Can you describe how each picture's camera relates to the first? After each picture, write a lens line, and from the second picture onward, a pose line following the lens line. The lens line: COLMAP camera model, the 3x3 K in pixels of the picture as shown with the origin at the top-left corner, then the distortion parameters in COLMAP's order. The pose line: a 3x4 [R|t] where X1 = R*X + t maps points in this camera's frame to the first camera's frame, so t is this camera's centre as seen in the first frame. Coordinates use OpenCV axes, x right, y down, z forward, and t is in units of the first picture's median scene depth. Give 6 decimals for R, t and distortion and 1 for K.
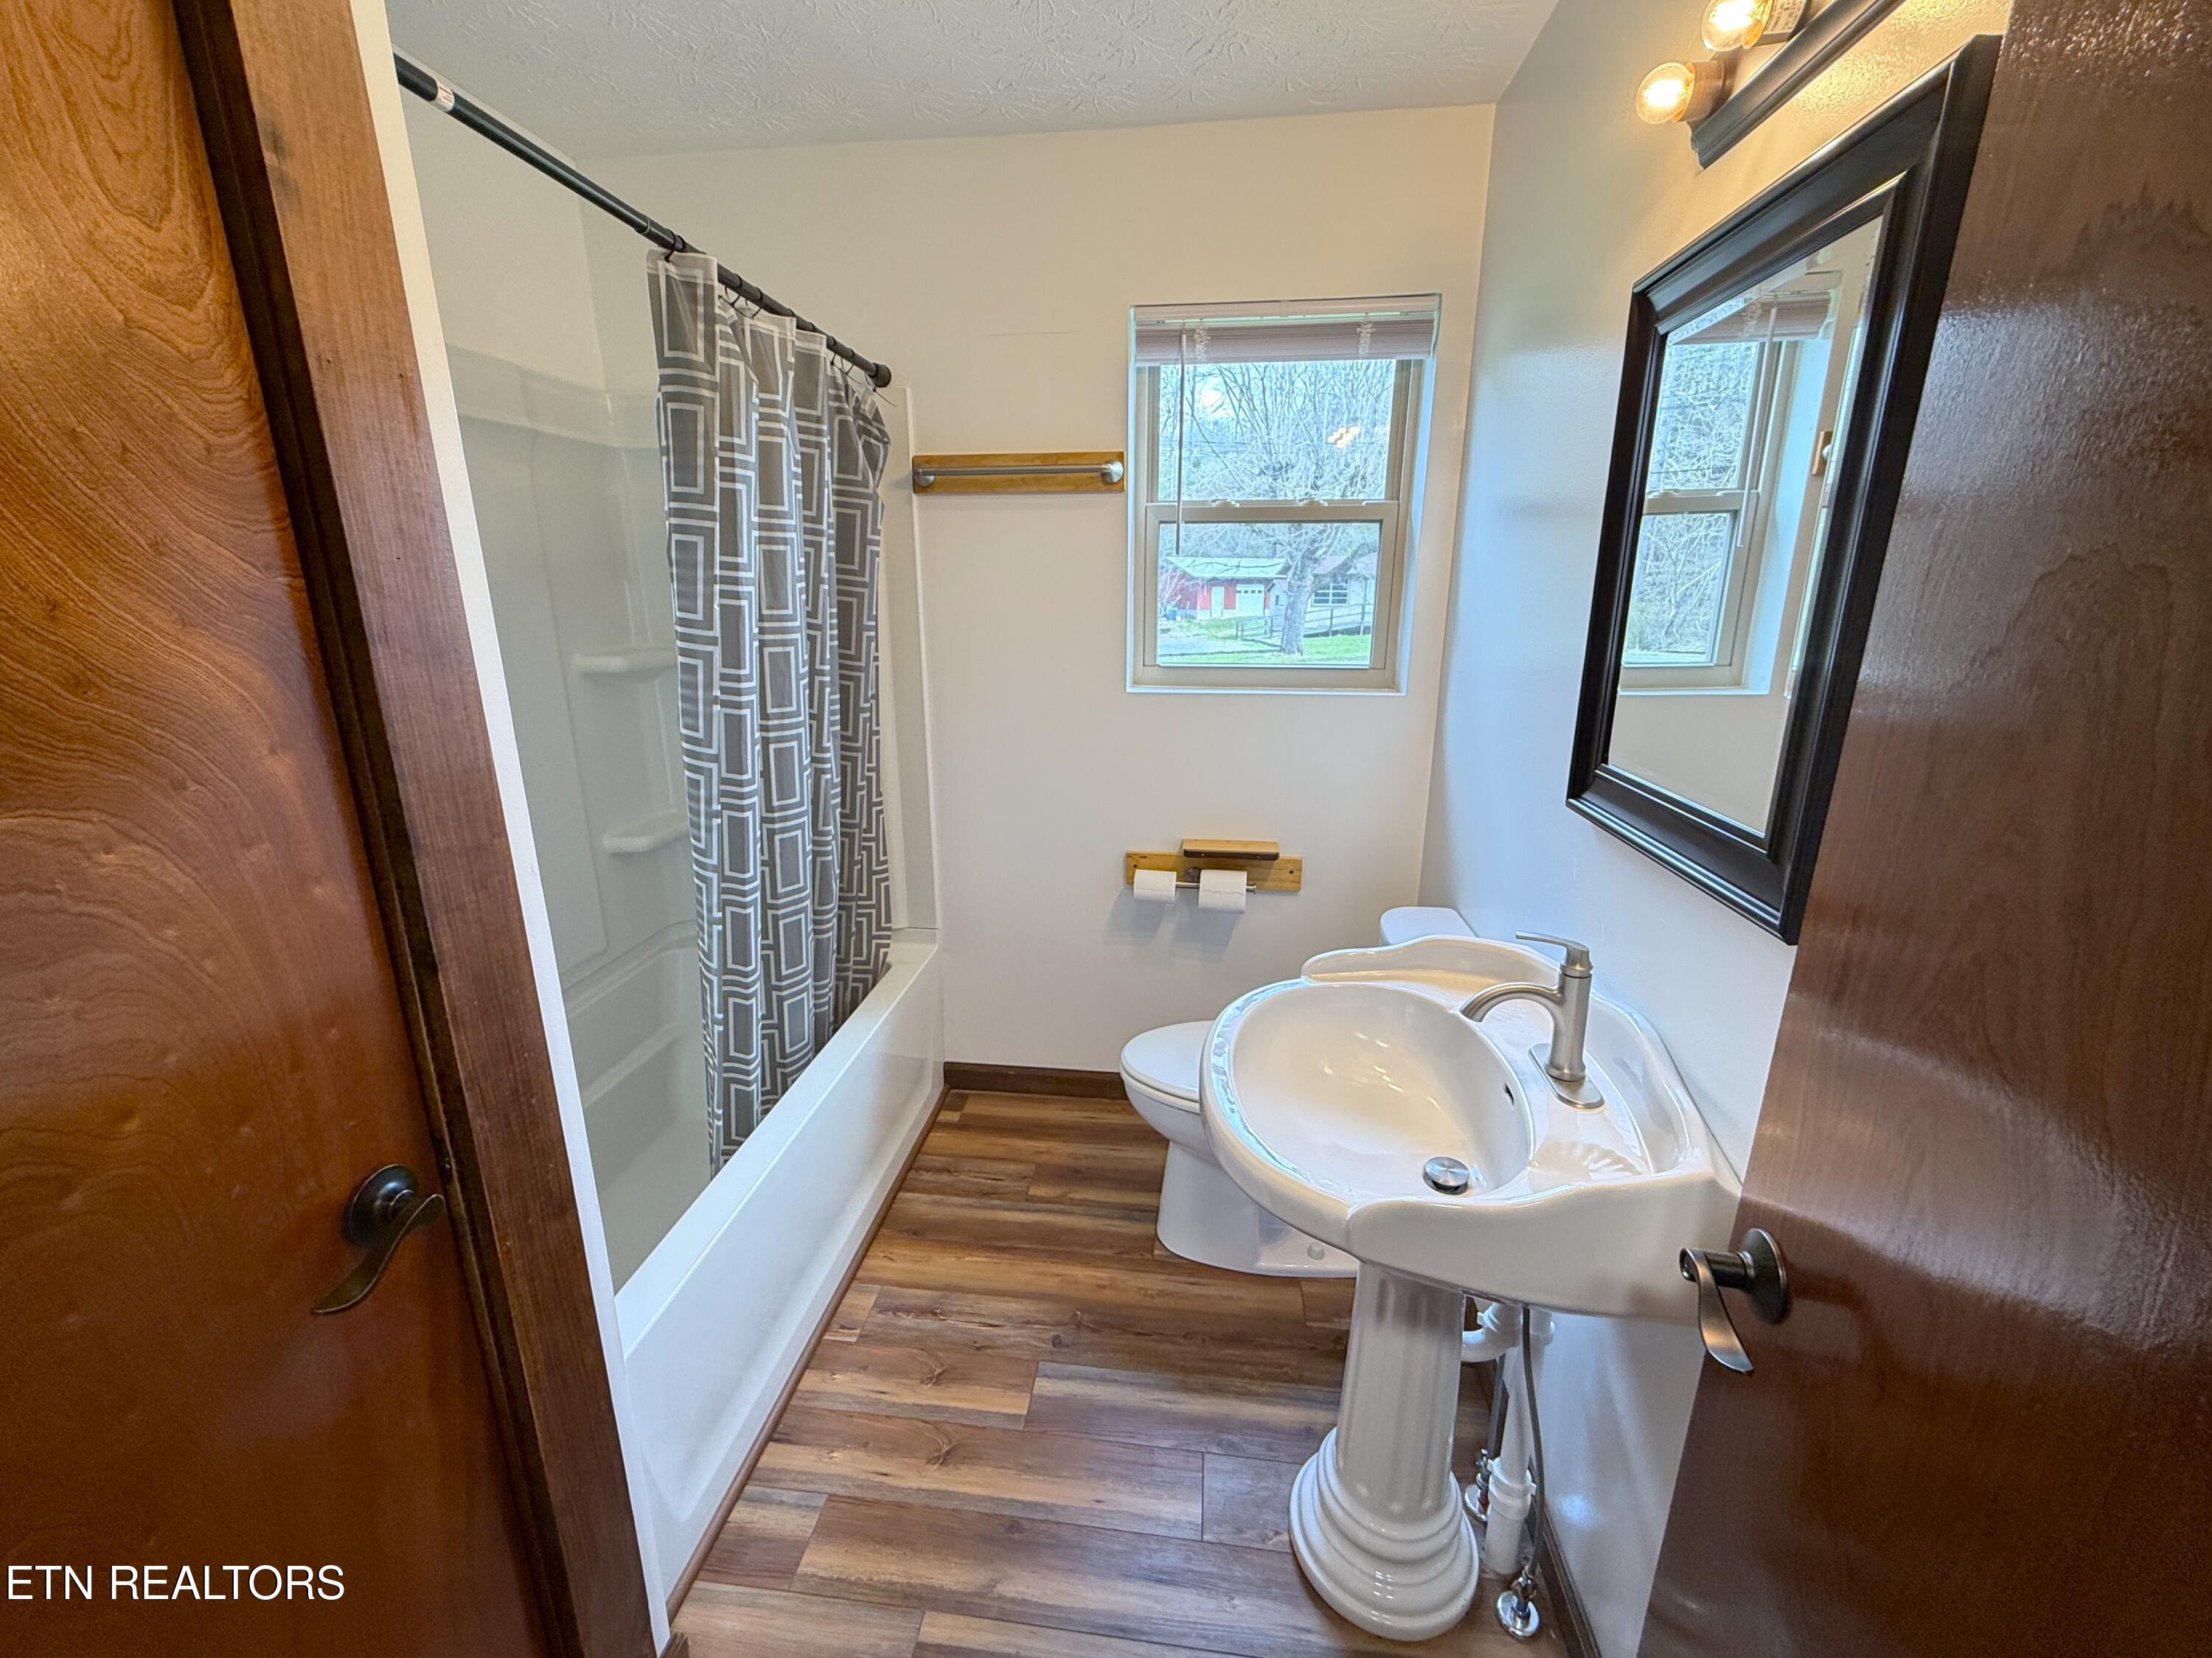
lens RADIAL K [[900.2, 0, 1099.1], [0, 900.2, 828.2], [0, 0, 1]] dist [-0.001583, 0.000559]
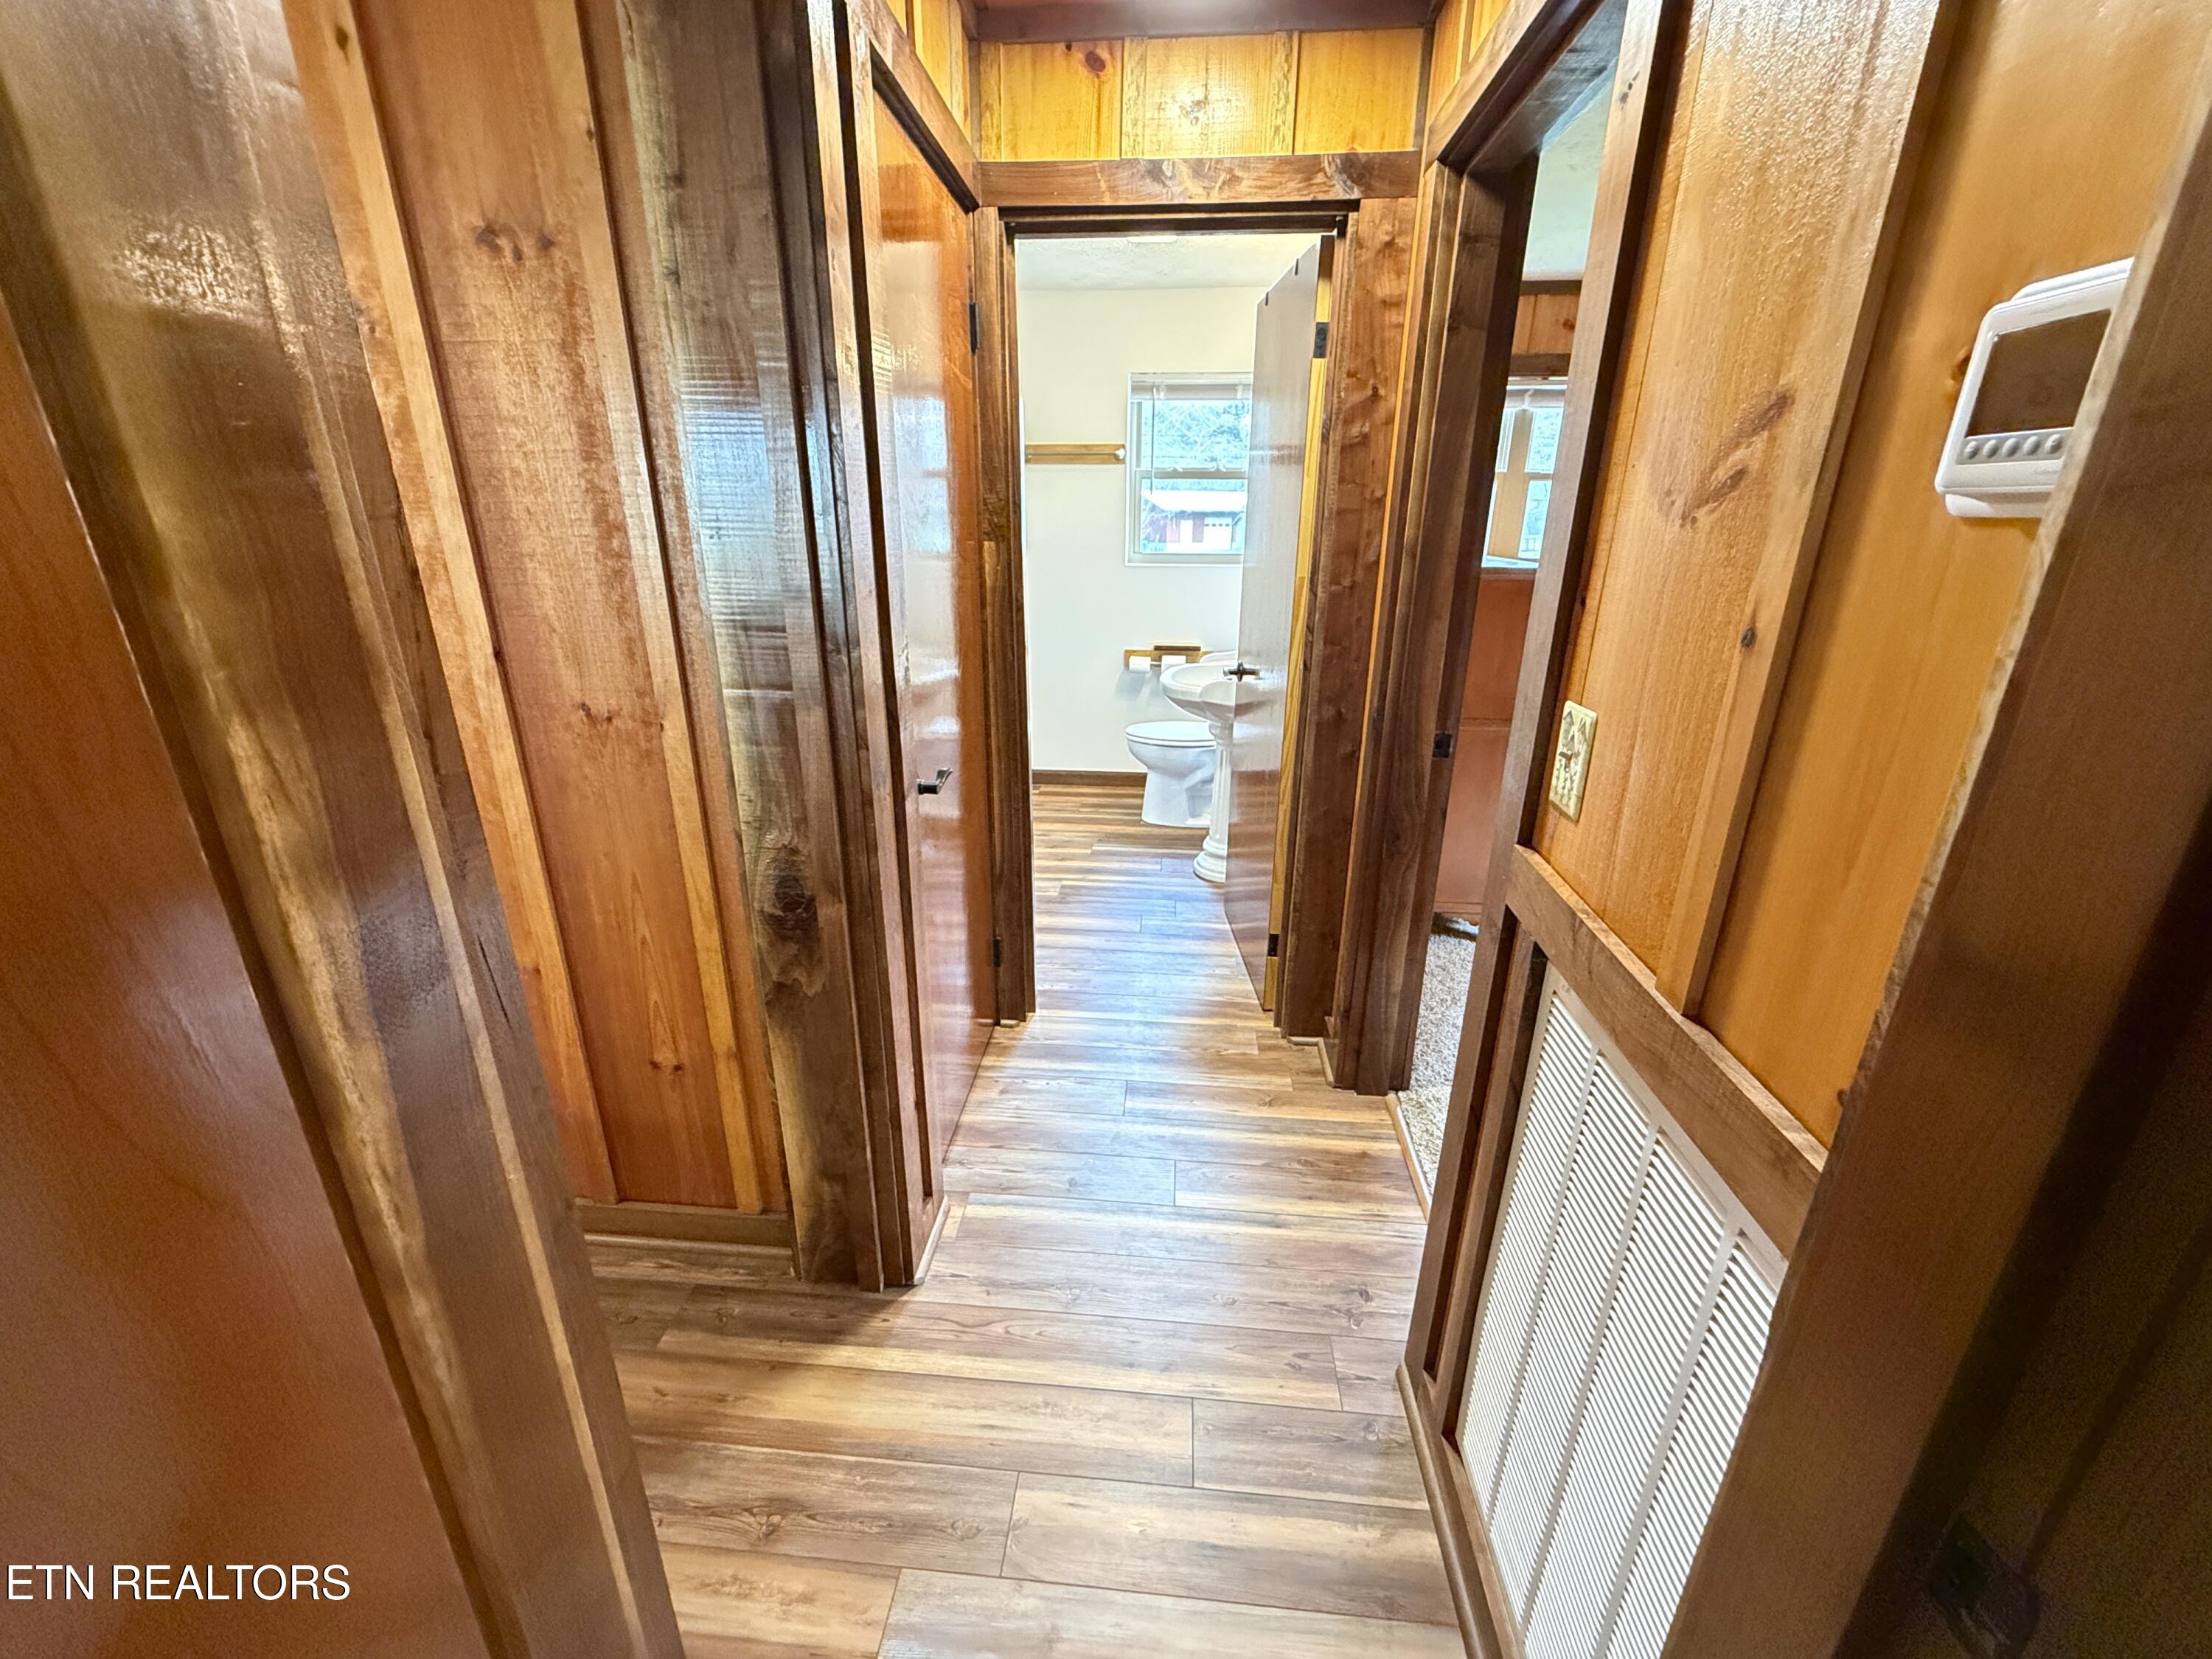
lens RADIAL K [[900.3, 0, 1099.1], [0, 900.3, 828.7], [0, 0, 1]] dist [-0.001583, 0.000559]
pose [[0.999421, -0.005972, 0.033493, -0.099324], [0.003678, 0.997669, 0.068133, 0.294906], [-0.033822, -0.067970, 0.997114, -1.032723]]
